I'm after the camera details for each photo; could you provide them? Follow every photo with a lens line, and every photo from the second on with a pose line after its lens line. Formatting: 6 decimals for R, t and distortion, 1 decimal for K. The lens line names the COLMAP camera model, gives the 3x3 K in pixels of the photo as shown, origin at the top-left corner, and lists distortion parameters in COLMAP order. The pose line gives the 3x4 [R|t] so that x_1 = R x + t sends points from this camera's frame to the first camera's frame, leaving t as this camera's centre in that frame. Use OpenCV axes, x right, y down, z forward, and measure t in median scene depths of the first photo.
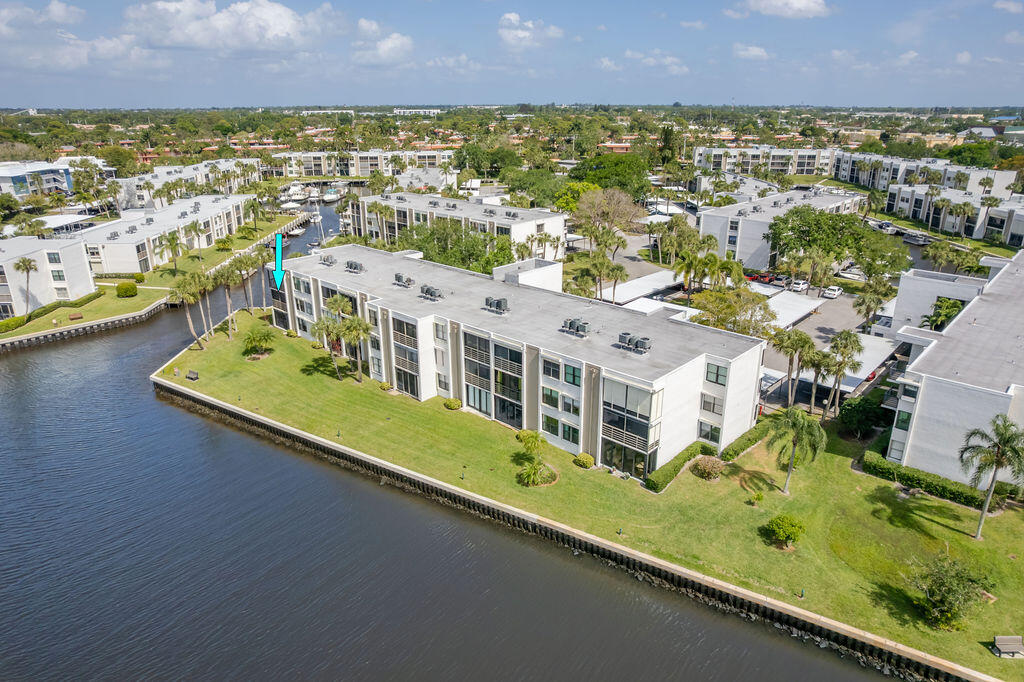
lens RADIAL K [[669.0, 0, 512.0], [0, 669.0, 341.0], [0, 0, 1]] dist [-0.082016, 0.077322]
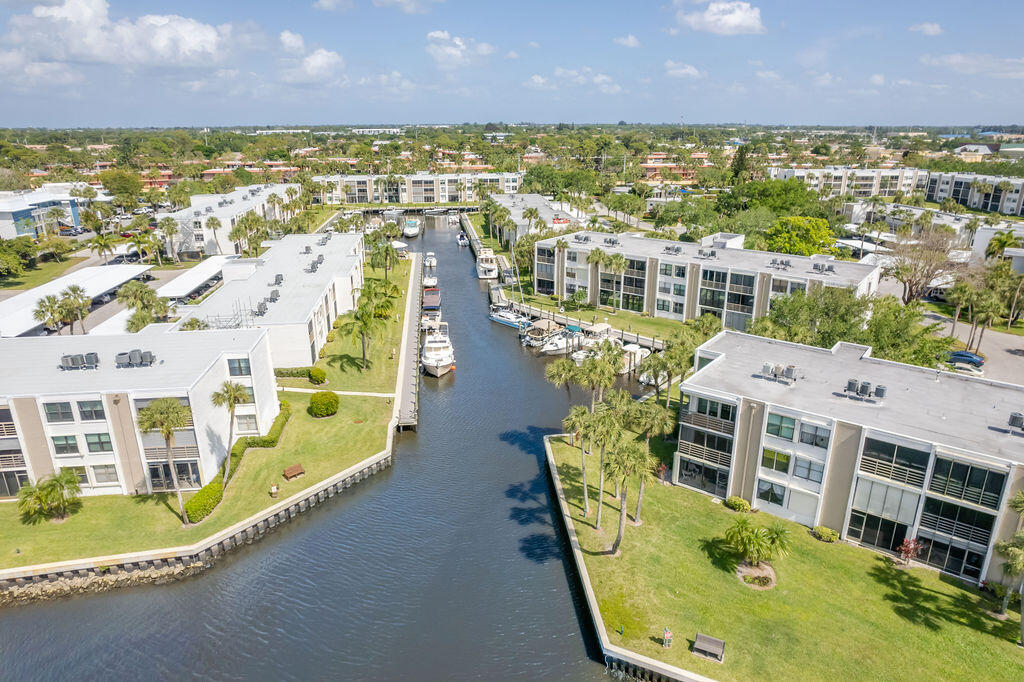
lens RADIAL K [[629.7, 0, 504.1], [0, 629.7, 400.4], [0, 0, 1]] dist [-0.045715, 0.033695]
pose [[0.995493, -0.037835, 0.086961, -0.195713], [0.031314, 0.996679, 0.075168, -0.050400], [-0.089516, -0.072107, 0.993372, 0.159402]]
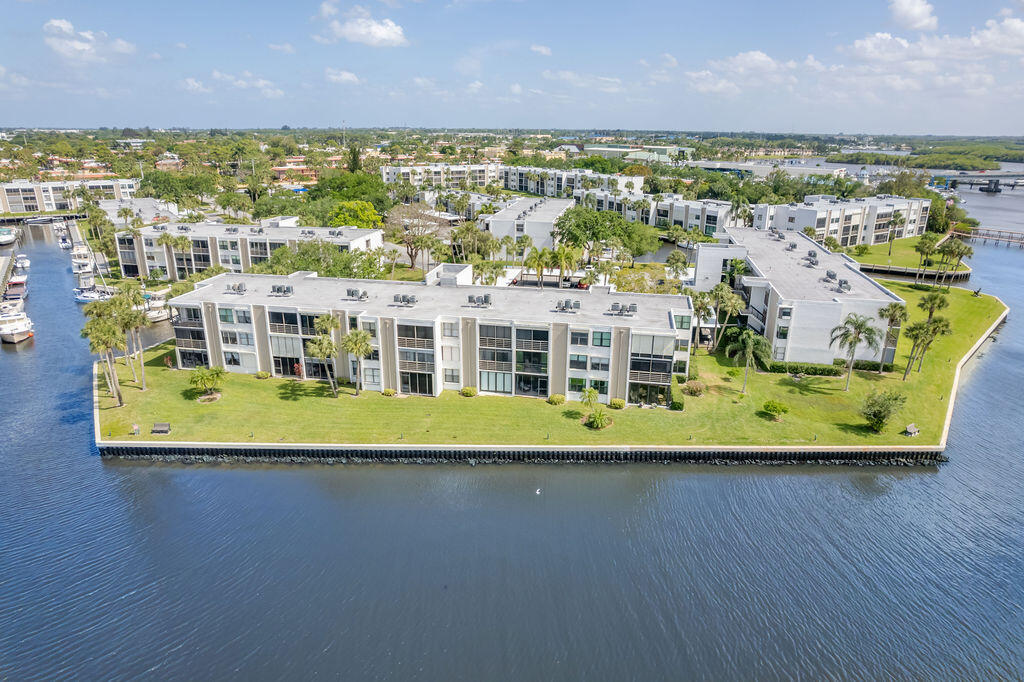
lens RADIAL K [[669.0, 0, 512.0], [0, 669.0, 341.0], [0, 0, 1]] dist [-0.082016, 0.077322]
pose [[0.842771, -0.156642, 0.514976, -0.151898], [0.172480, 0.984861, 0.017300, 0.000859], [-0.509890, 0.074243, 0.857030, 0.000287]]
